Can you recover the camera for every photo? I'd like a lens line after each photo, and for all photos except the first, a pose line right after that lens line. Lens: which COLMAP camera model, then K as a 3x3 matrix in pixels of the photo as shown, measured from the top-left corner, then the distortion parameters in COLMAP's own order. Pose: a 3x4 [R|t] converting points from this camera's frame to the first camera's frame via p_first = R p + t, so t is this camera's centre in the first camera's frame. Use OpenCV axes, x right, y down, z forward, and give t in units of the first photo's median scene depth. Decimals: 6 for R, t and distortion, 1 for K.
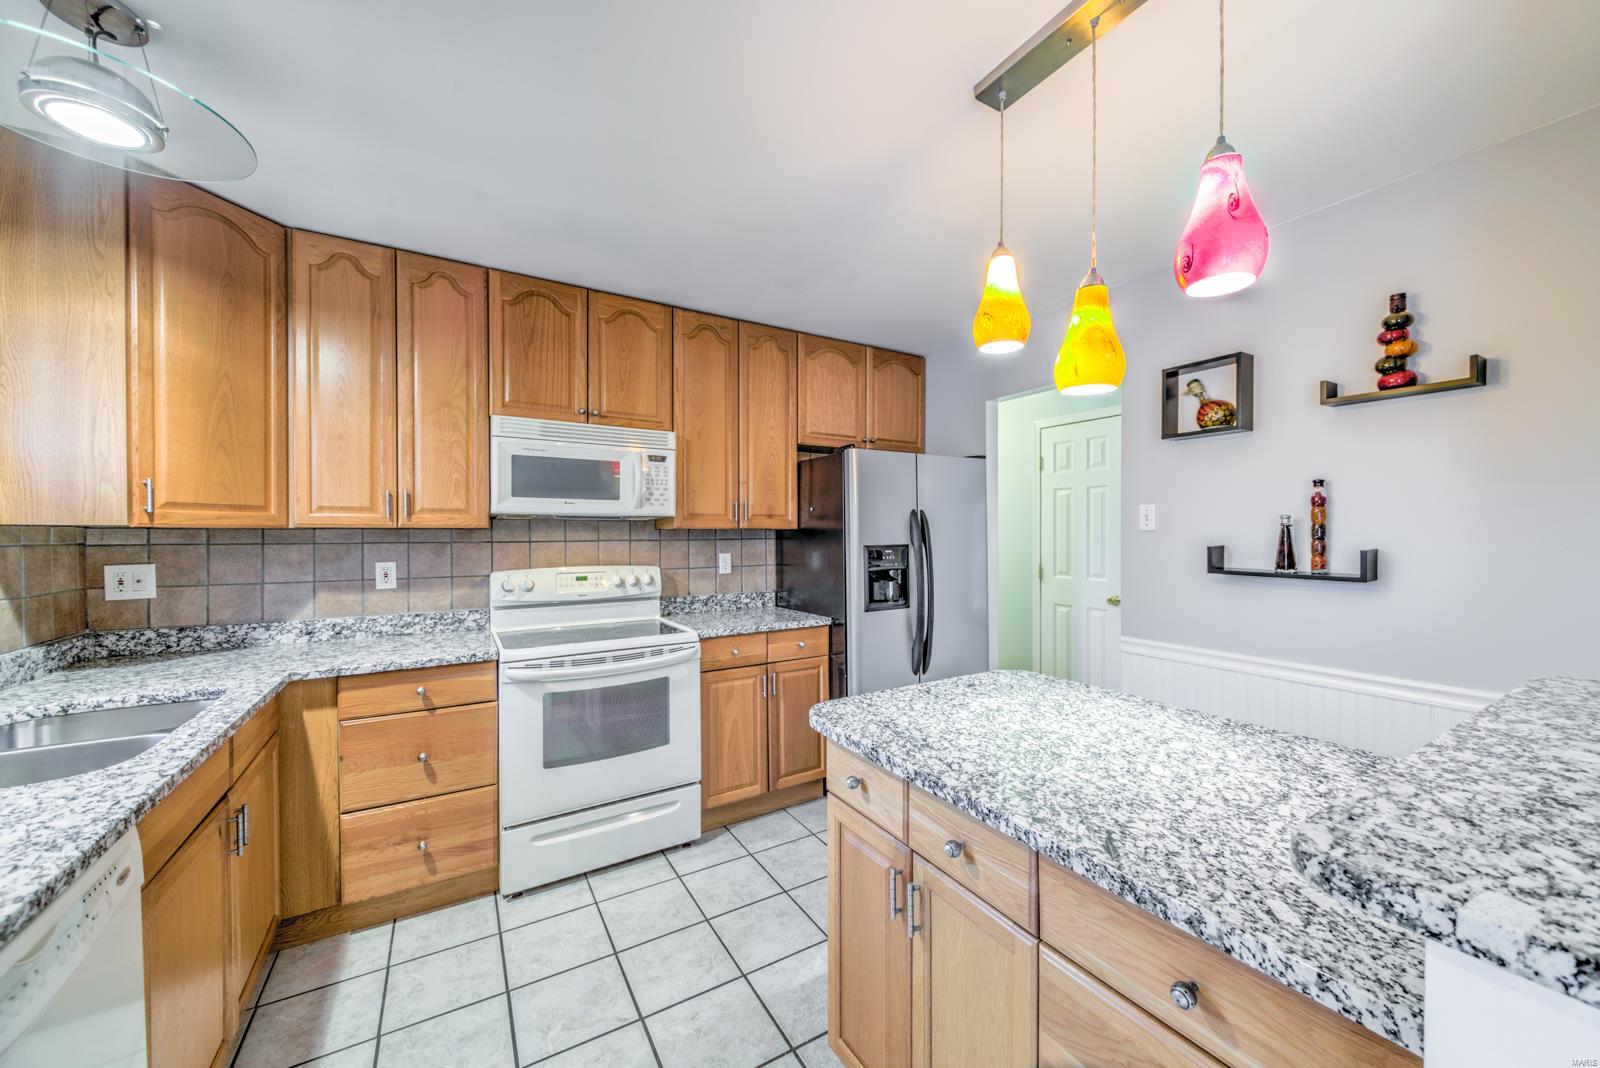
lens RADIAL K [[614.0, 0, 822.0], [0, 614.0, 535.2], [0, 0, 1]] dist [-0.003756, -0.003462]
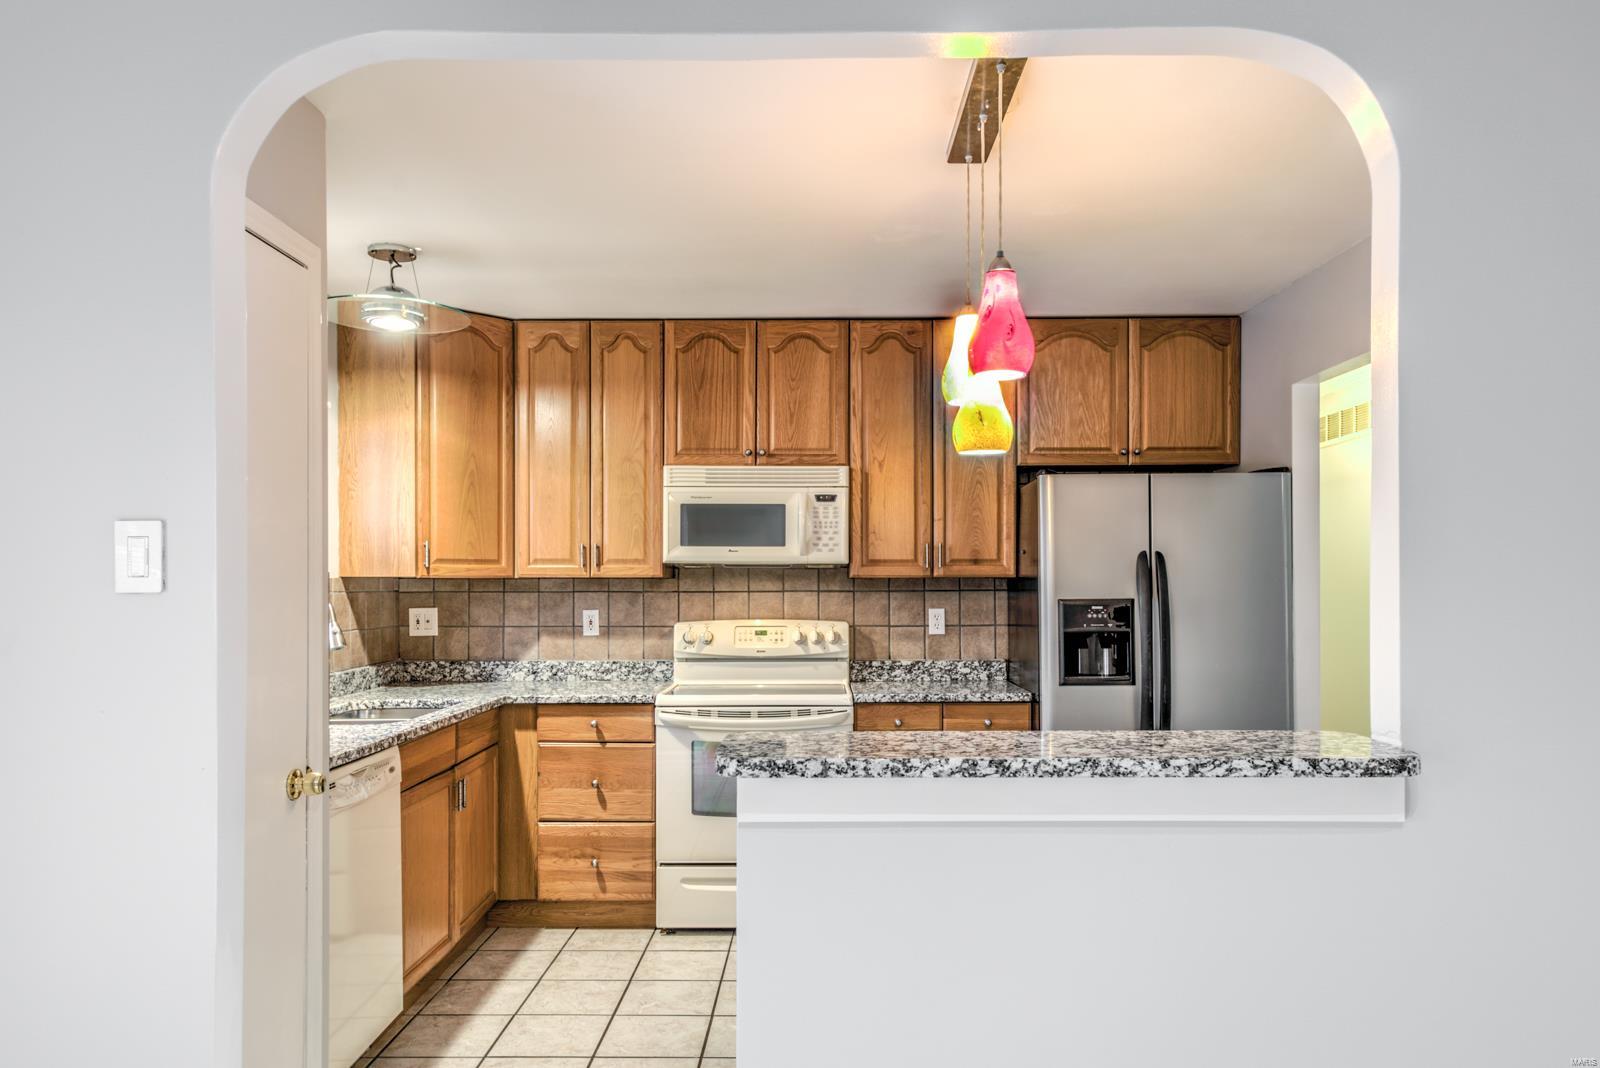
lens RADIAL K [[1159.2, 0, 728.3], [0, 1159.2, 572.0], [0, 0, 1]] dist [-0.033491, 0.001967]
pose [[0.807265, -0.003247, -0.590181, 0.702207], [-0.002170, 0.999962, -0.008470, -0.005284], [0.590186, 0.008118, 0.807227, -0.499712]]
